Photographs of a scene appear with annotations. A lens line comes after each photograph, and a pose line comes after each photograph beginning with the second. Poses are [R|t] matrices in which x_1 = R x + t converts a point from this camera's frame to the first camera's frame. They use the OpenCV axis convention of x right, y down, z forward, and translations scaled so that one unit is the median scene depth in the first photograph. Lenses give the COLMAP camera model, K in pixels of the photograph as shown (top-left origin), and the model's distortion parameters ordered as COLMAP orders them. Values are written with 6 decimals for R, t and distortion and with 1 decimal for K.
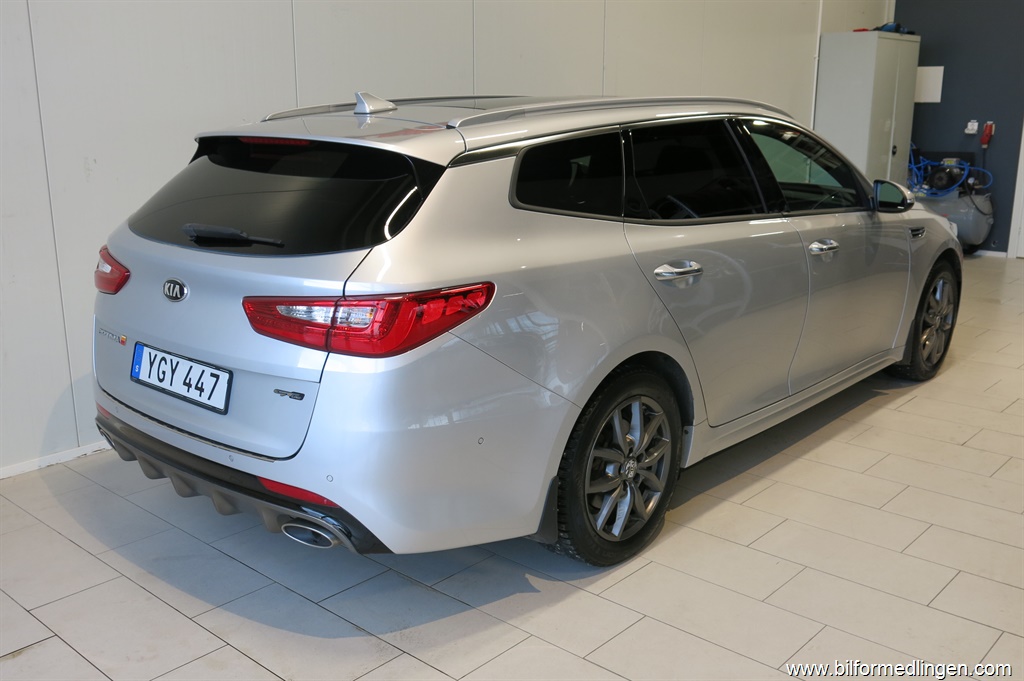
lens RADIAL K [[988.9, 0, 512.0], [0, 988.9, 340.5], [0, 0, 1]] dist [-0.100959, 0.192555]
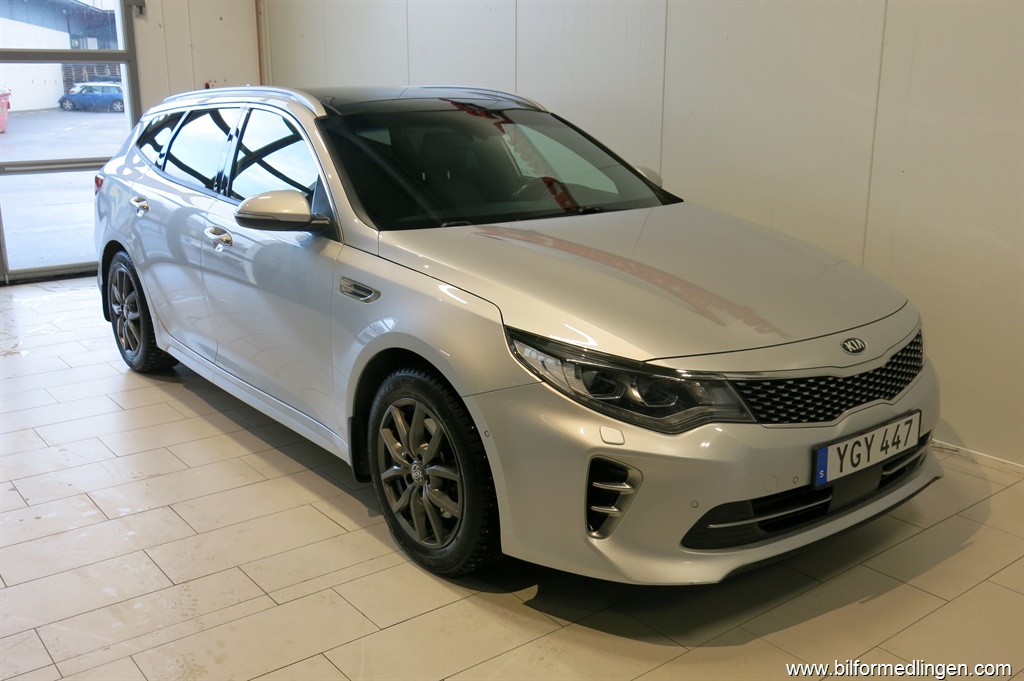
lens RADIAL K [[988.9, 0, 512.0], [0, 988.9, 340.5], [0, 0, 1]] dist [-0.100959, 0.192555]
pose [[-0.170007, 0.238184, -0.956225, 0.578234], [-0.248317, 0.928684, 0.275472, -0.155786], [0.953644, 0.284279, -0.098738, 0.663316]]
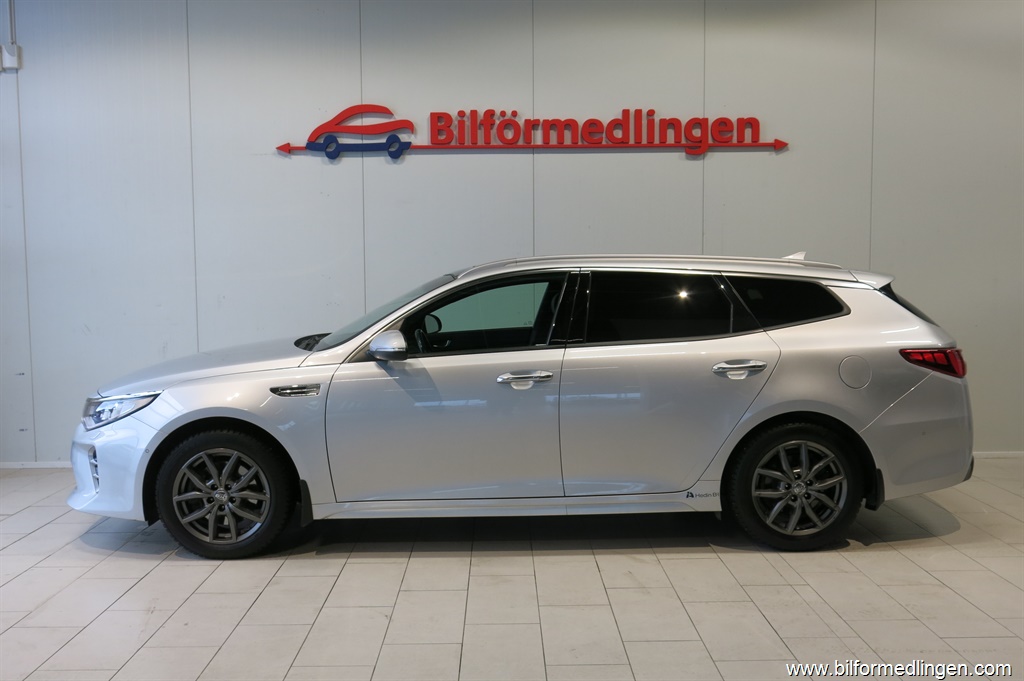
lens RADIAL K [[939.4, 0, 512.0], [0, 939.4, 340.5], [0, 0, 1]] dist [0.006721, 0.006892]
pose [[0.675880, 0.051267, -0.735227, 0.548480], [-0.171137, 0.981228, -0.088902, -0.020480], [0.716867, 0.185911, 0.671966, 0.113403]]
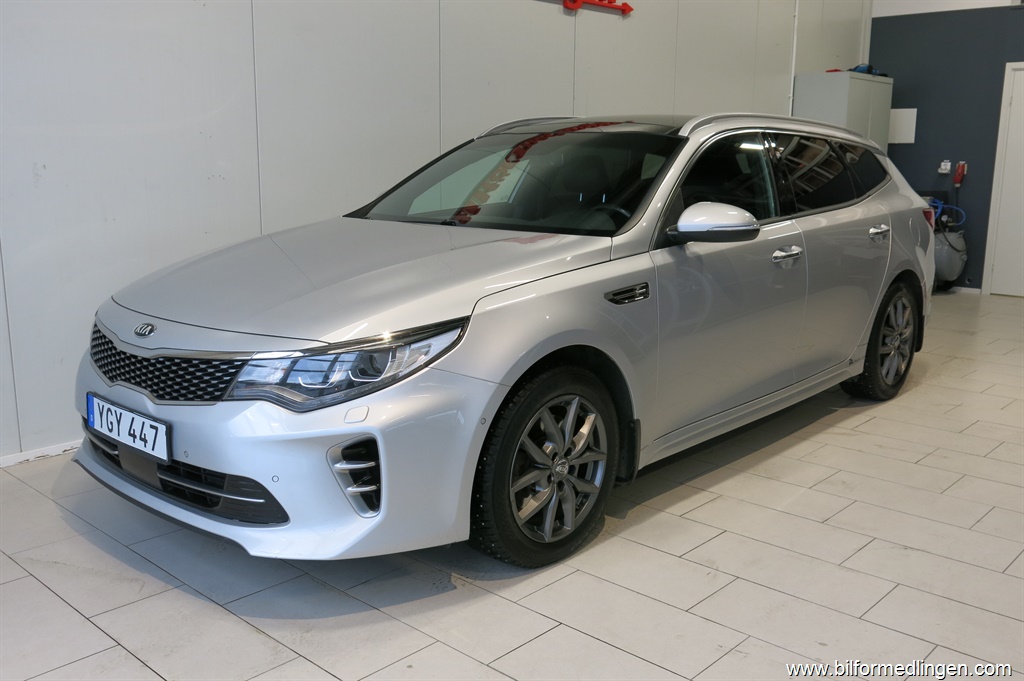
lens RADIAL K [[931.8, 0, 512.0], [0, 931.8, 340.5], [0, 0, 1]] dist [-0.007376, -0.012140]
pose [[0.999842, 0.010414, -0.014383, 0.033888], [-0.011087, 0.998810, -0.047501, 0.016824], [0.013871, 0.047653, 0.998768, 0.026789]]
